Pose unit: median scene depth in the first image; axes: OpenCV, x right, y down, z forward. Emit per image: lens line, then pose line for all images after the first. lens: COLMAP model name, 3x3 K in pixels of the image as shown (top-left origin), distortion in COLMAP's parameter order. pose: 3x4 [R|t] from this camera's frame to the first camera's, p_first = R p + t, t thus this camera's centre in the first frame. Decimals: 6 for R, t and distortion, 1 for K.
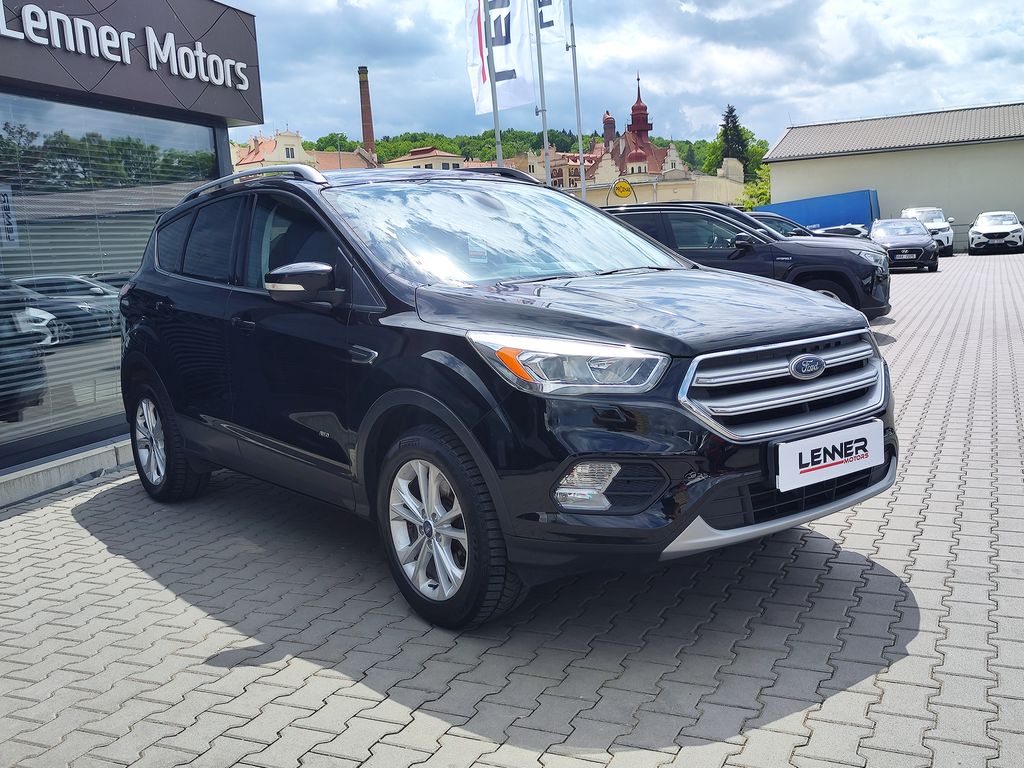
lens RADIAL K [[960.1, 0, 516.6], [0, 960.1, 387.2], [0, 0, 1]] dist [0.021998, 0.000000]
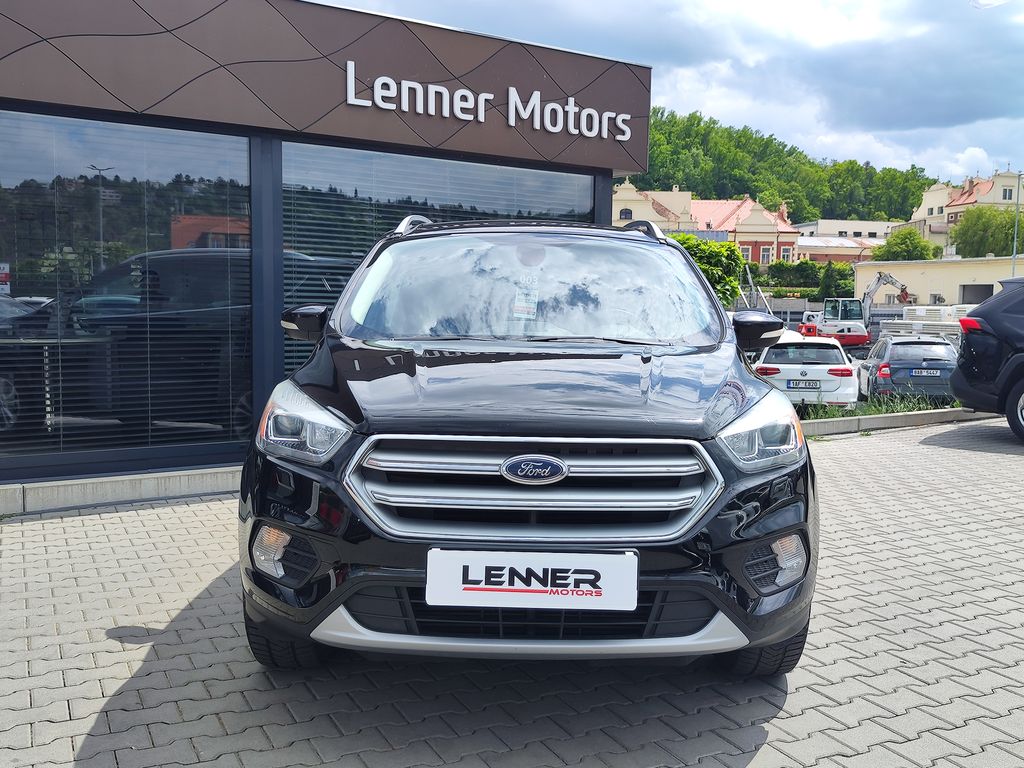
lens RADIAL K [[960.1, 0, 525.6], [0, 960.1, 416.7], [0, 0, 1]] dist [0.021998, 0.000000]
pose [[0.807091, 0.139464, -0.573720, 0.329173], [-0.147888, 0.988478, 0.032242, -0.039641], [0.571607, 0.058824, 0.818417, 0.134374]]
